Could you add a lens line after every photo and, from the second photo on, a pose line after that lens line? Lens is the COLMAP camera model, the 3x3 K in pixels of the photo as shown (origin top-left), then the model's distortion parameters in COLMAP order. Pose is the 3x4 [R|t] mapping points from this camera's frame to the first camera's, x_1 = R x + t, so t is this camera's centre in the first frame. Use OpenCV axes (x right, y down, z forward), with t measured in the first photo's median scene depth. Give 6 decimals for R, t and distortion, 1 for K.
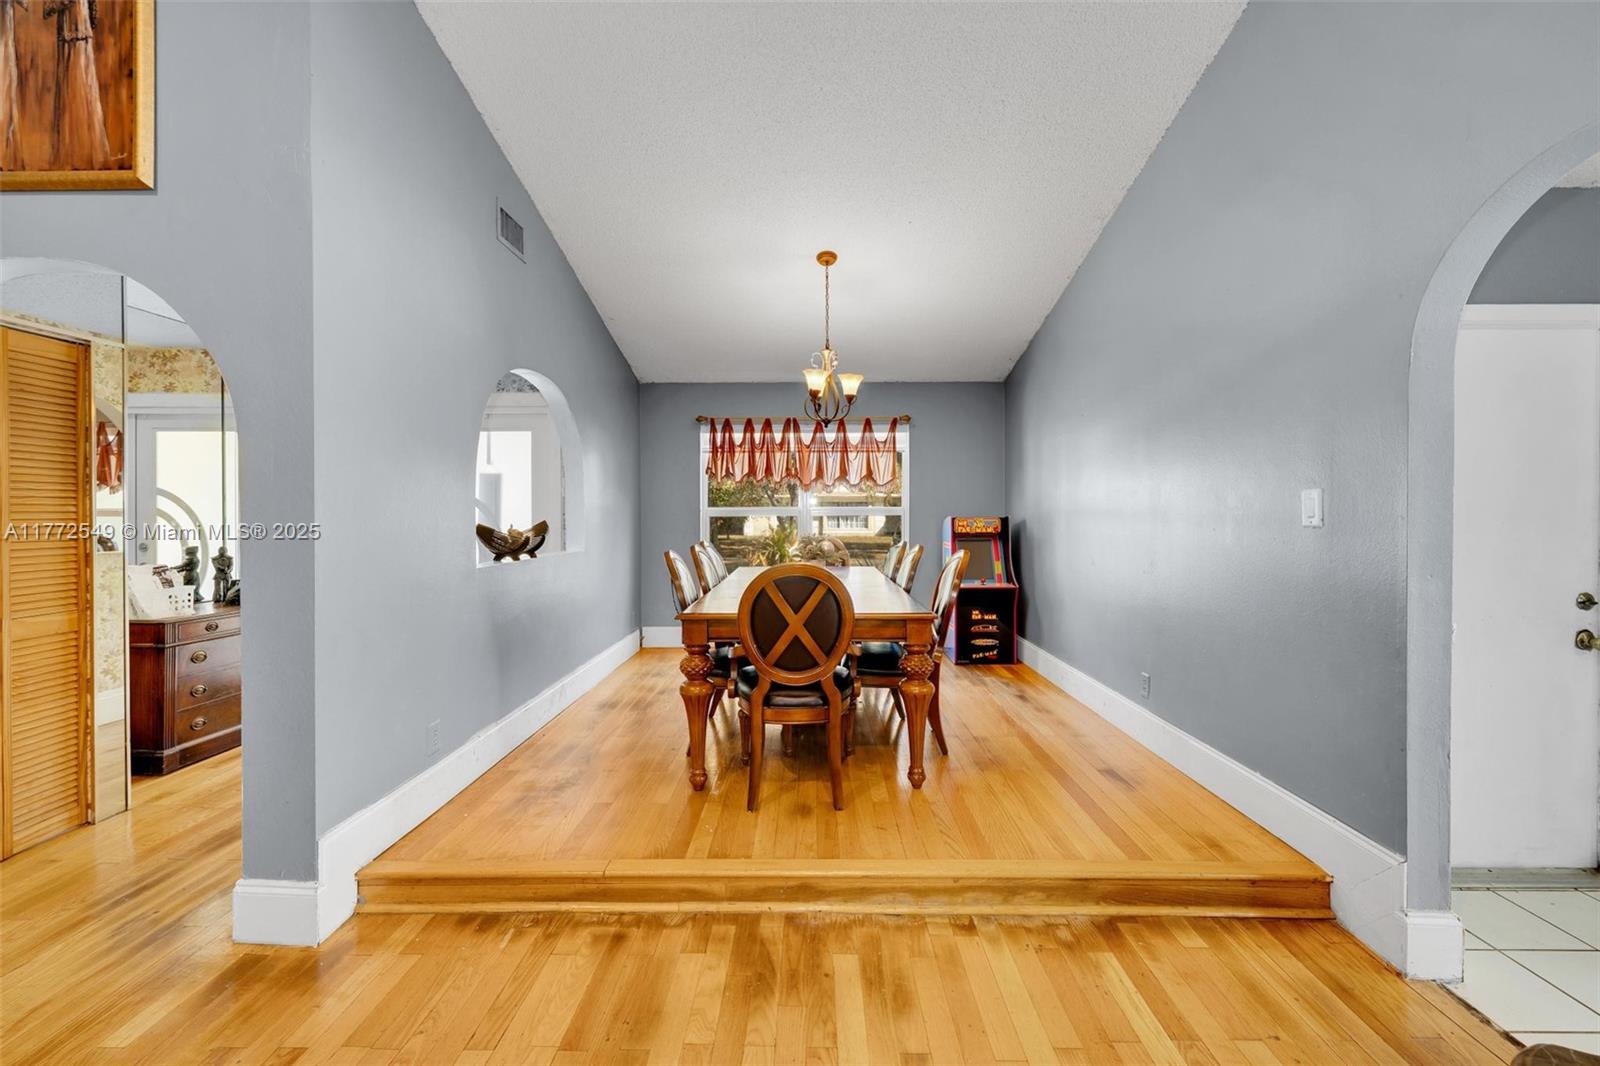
lens RADIAL K [[633.0, 0, 807.5], [0, 633.0, 511.9], [0, 0, 1]] dist [-0.000444, -0.000117]
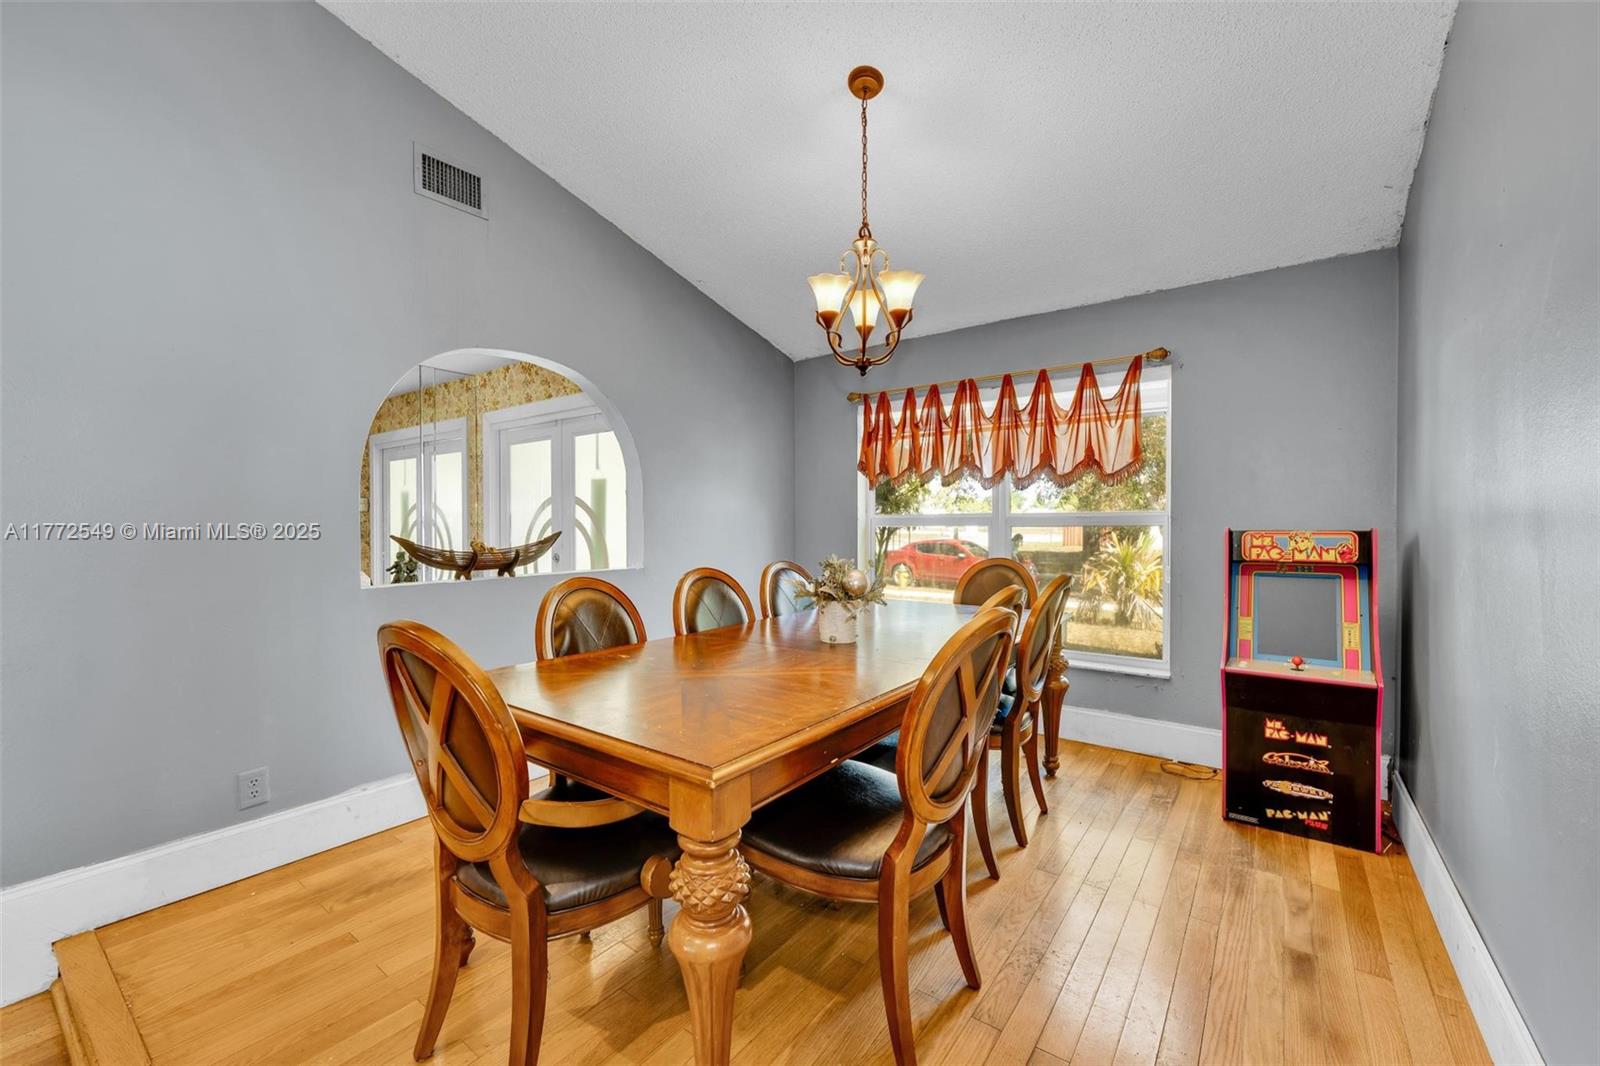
lens RADIAL K [[647.5, 0, 792.7], [0, 647.5, 528.5], [0, 0, 1]] dist [-0.001473, -0.000002]
pose [[0.807863, 0.004916, -0.589350, 0.244998], [0.001862, 0.999939, 0.010894, 0.000945], [0.589367, -0.009898, 0.807805, 0.357315]]
